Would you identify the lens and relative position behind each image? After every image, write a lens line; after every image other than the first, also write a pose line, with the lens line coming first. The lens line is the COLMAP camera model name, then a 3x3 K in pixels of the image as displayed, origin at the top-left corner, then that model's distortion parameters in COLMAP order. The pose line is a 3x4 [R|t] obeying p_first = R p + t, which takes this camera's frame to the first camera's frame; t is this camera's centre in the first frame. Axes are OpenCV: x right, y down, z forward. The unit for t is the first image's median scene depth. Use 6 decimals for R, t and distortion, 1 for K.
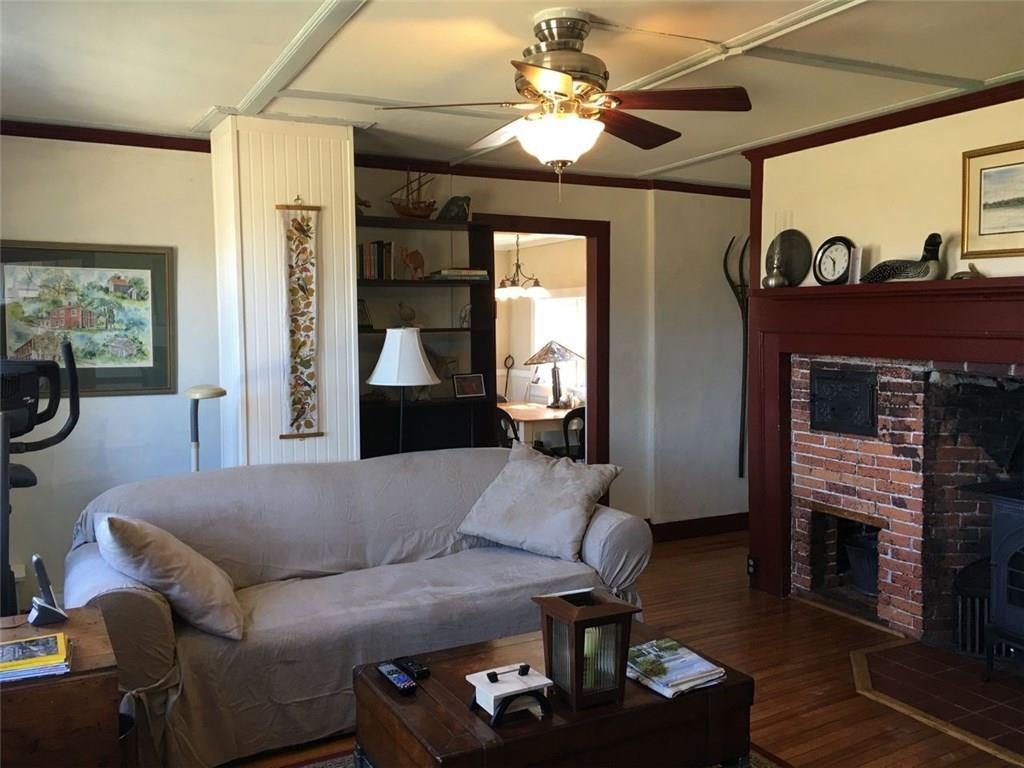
lens RADIAL K [[859.9, 0, 506.8], [0, 859.9, 379.5], [0, 0, 1]] dist [0.075146, -0.105309]
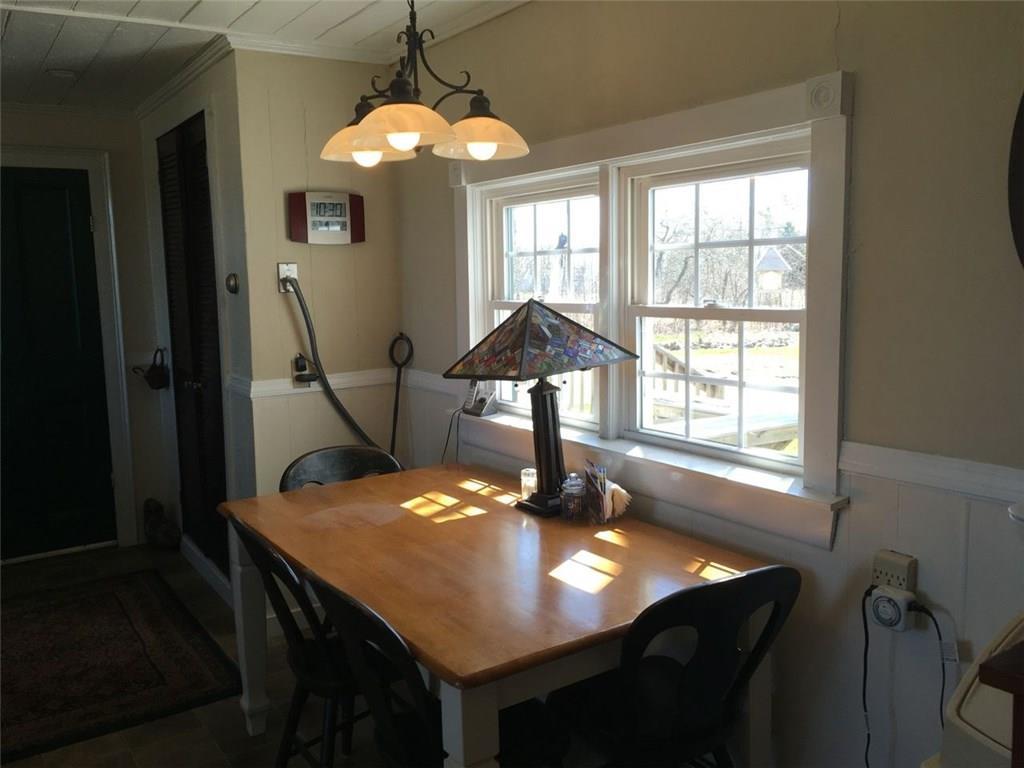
lens RADIAL K [[859.9, 0, 506.8], [0, 859.9, 379.5], [0, 0, 1]] dist [0.075146, -0.105309]
pose [[0.993442, -0.030286, 0.110250, 0.013801], [0.023252, 0.997644, 0.064539, -0.061768], [-0.111945, -0.061552, 0.991806, 1.149923]]
